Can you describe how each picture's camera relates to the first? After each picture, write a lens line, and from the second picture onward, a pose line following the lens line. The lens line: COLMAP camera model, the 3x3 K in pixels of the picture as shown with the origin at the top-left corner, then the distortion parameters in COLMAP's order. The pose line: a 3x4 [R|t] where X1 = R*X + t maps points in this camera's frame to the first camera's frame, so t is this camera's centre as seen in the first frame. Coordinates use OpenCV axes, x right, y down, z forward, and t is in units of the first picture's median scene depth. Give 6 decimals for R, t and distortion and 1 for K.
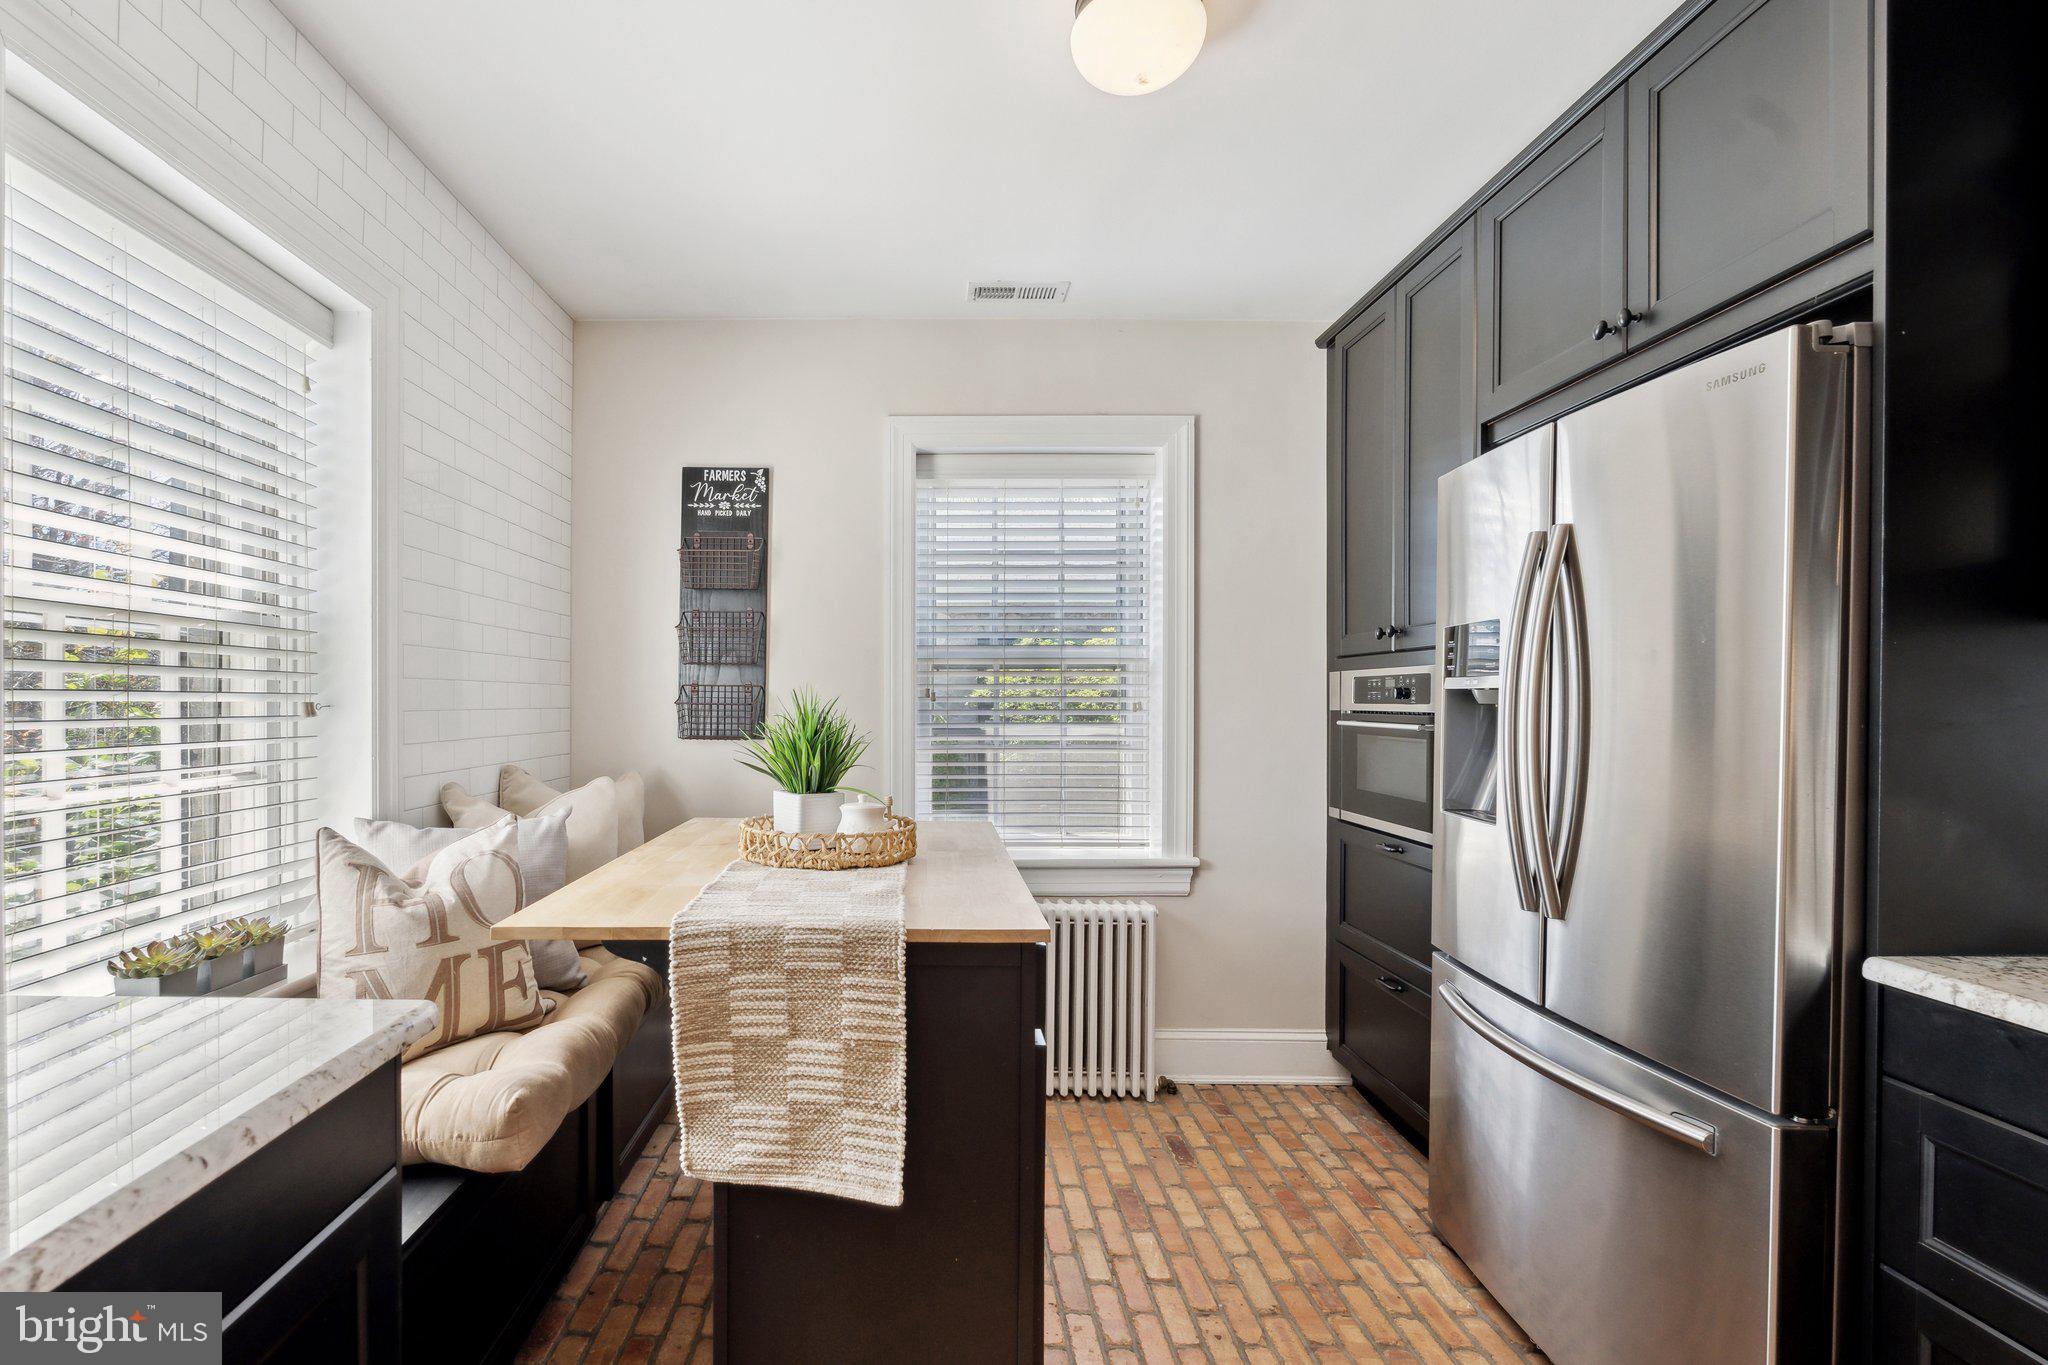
lens RADIAL K [[932.6, 0, 907.6], [0, 932.6, 707.7], [0, 0, 1]] dist [-0.009325, 0.000179]
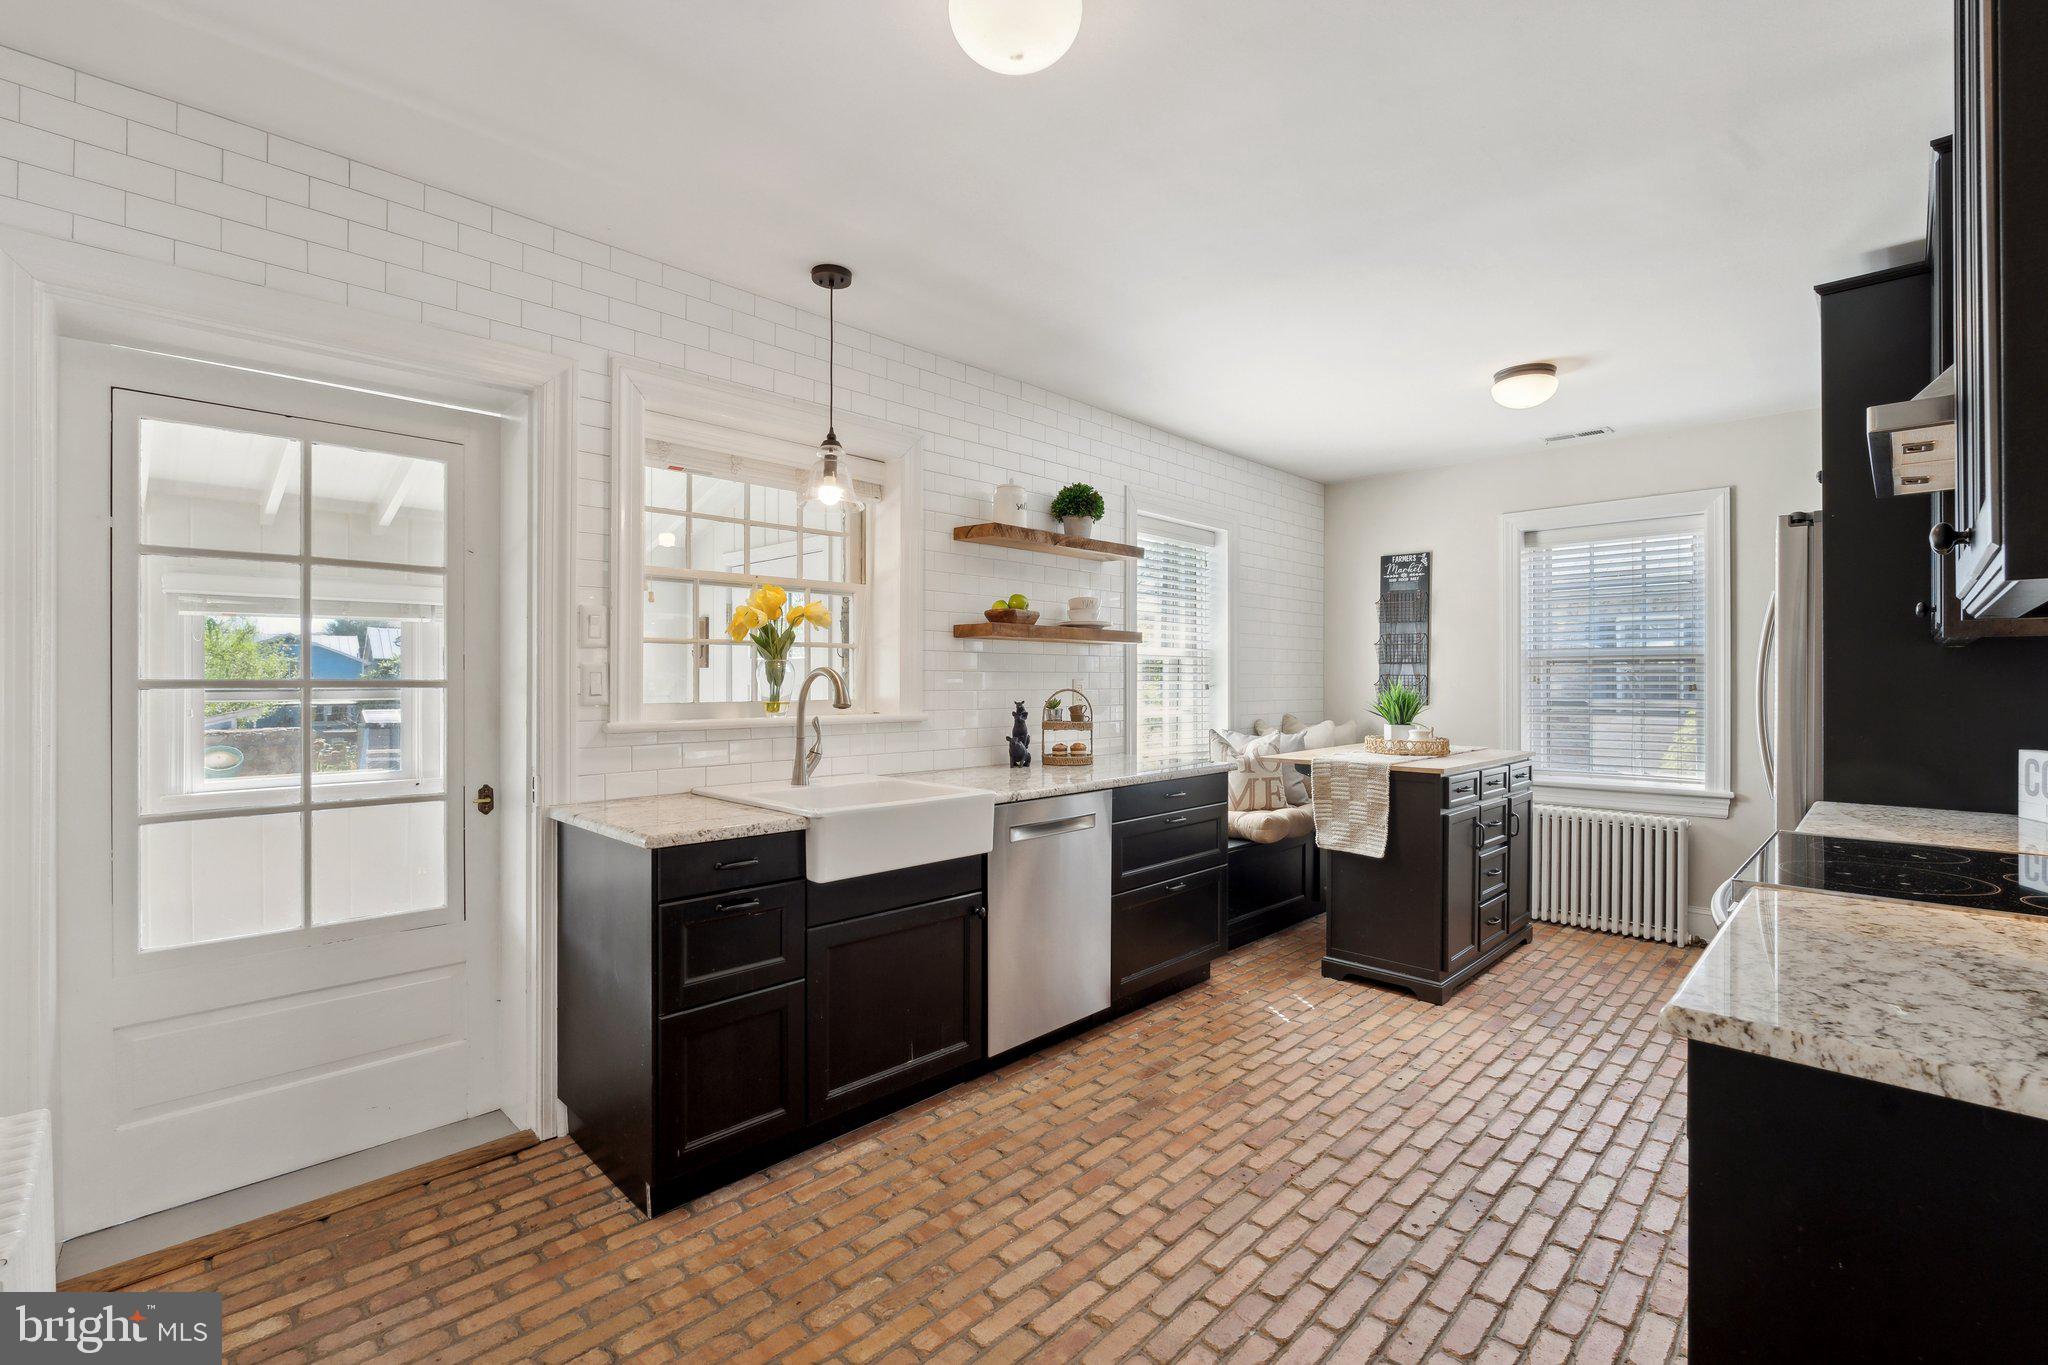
lens RADIAL K [[908.9, 0, 1028.2], [0, 908.9, 668.6], [0, 0, 1]] dist [-0.011193, -0.000096]
pose [[0.723824, -0.010102, -0.689911, 0.639854], [-0.004727, 0.999797, -0.019598, 0.002354], [0.689969, 0.017447, 0.723629, -1.013336]]
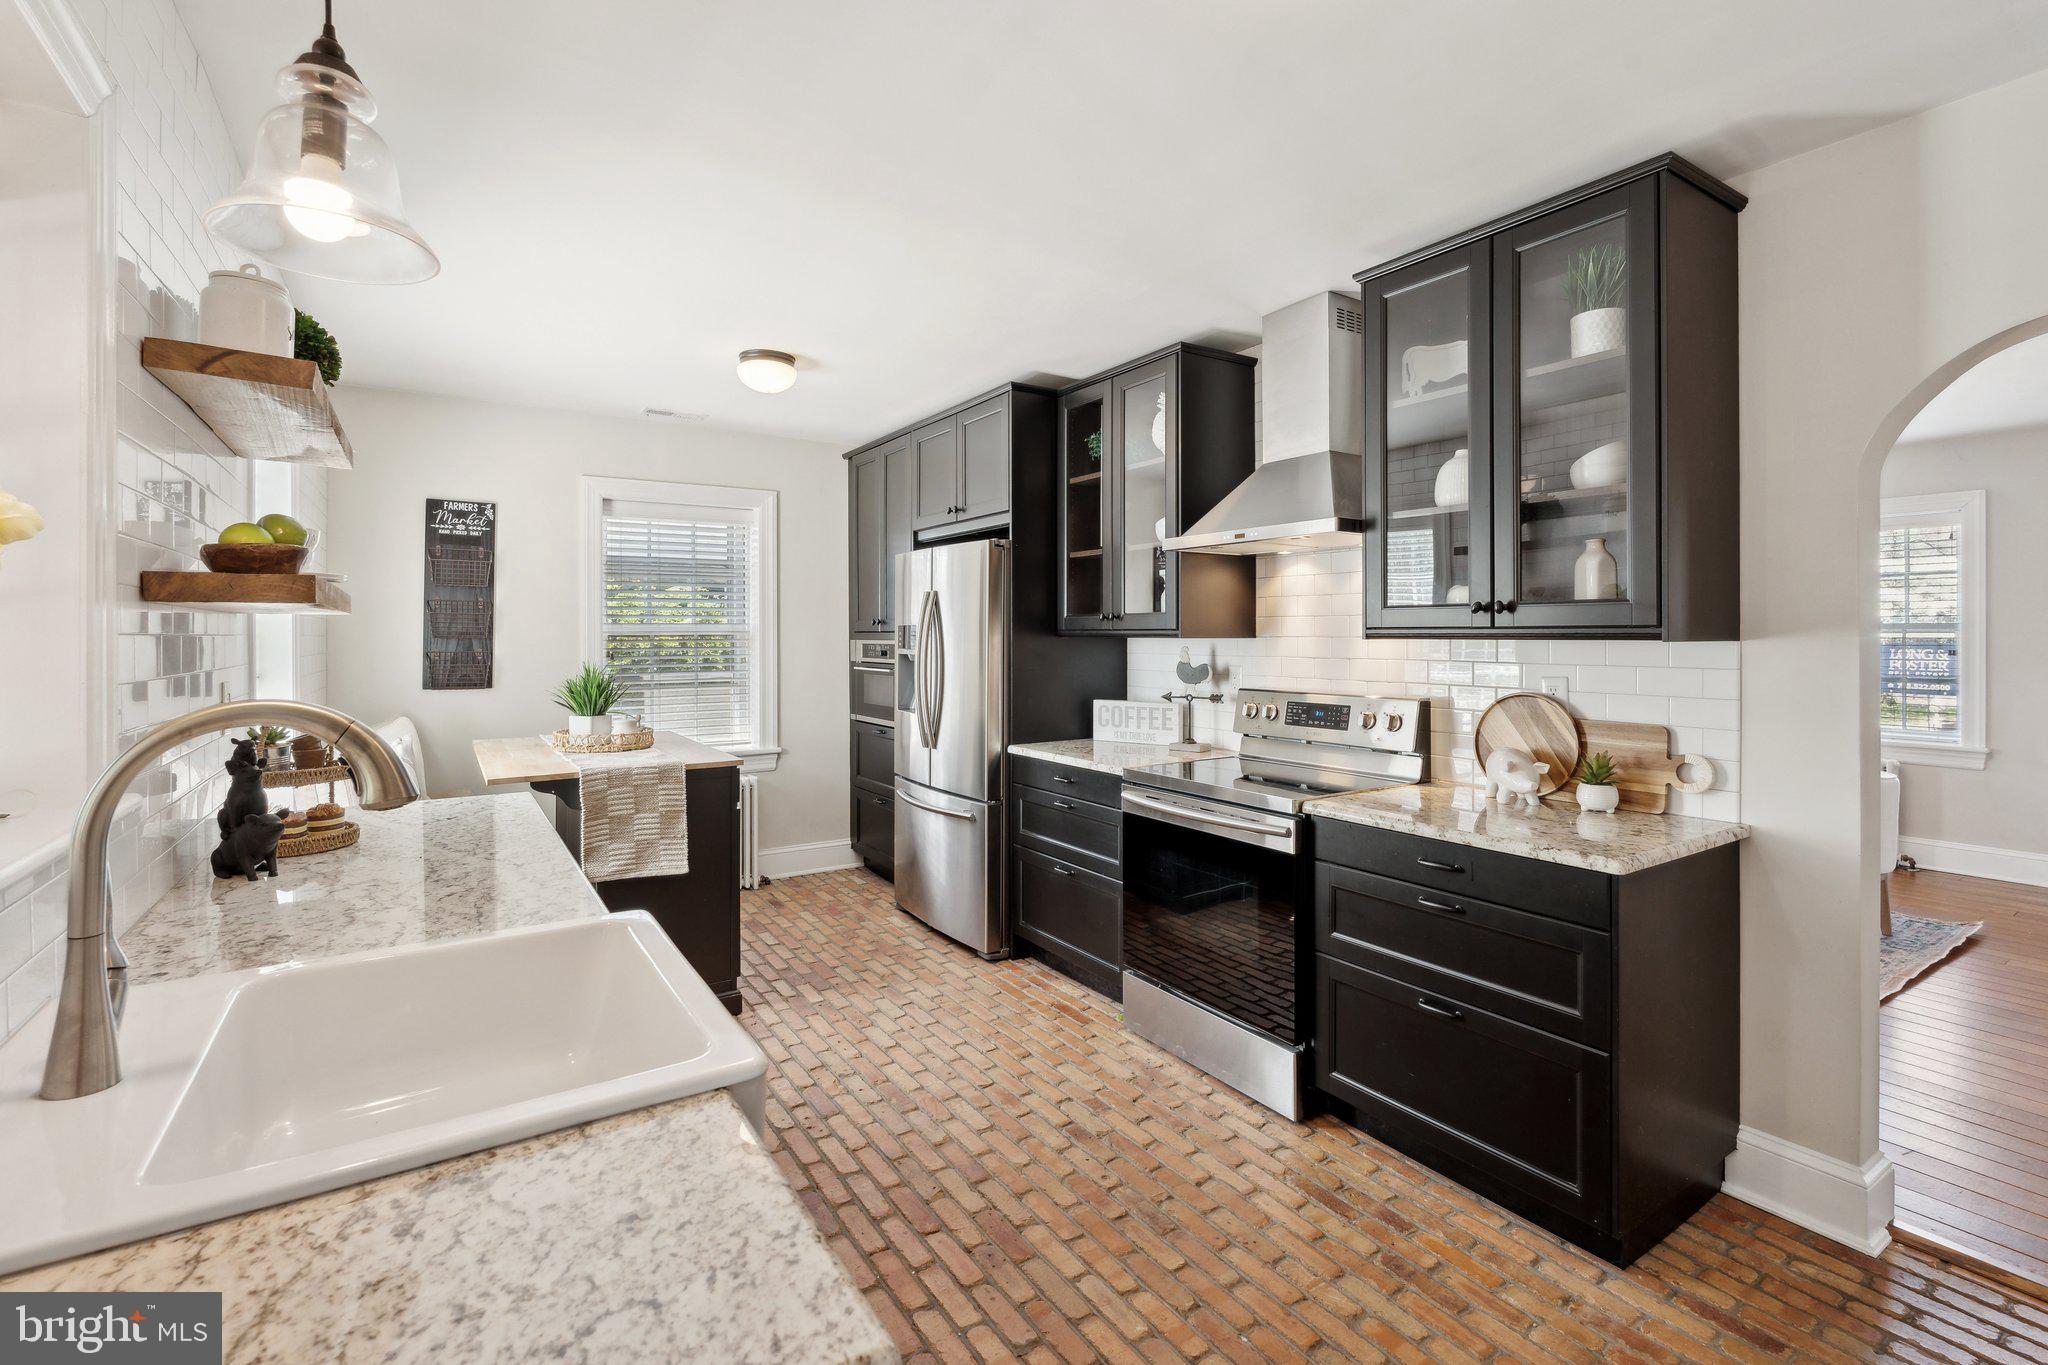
lens RADIAL K [[916.1, 0, 1015.8], [0, 916.1, 631.9], [0, 0, 1]] dist [-0.013100, -0.000163]
pose [[0.828188, -0.002966, 0.560443, -0.362621], [0.008559, 0.999936, -0.007356, -0.048708], [-0.560385, 0.010889, 0.828161, -0.855013]]
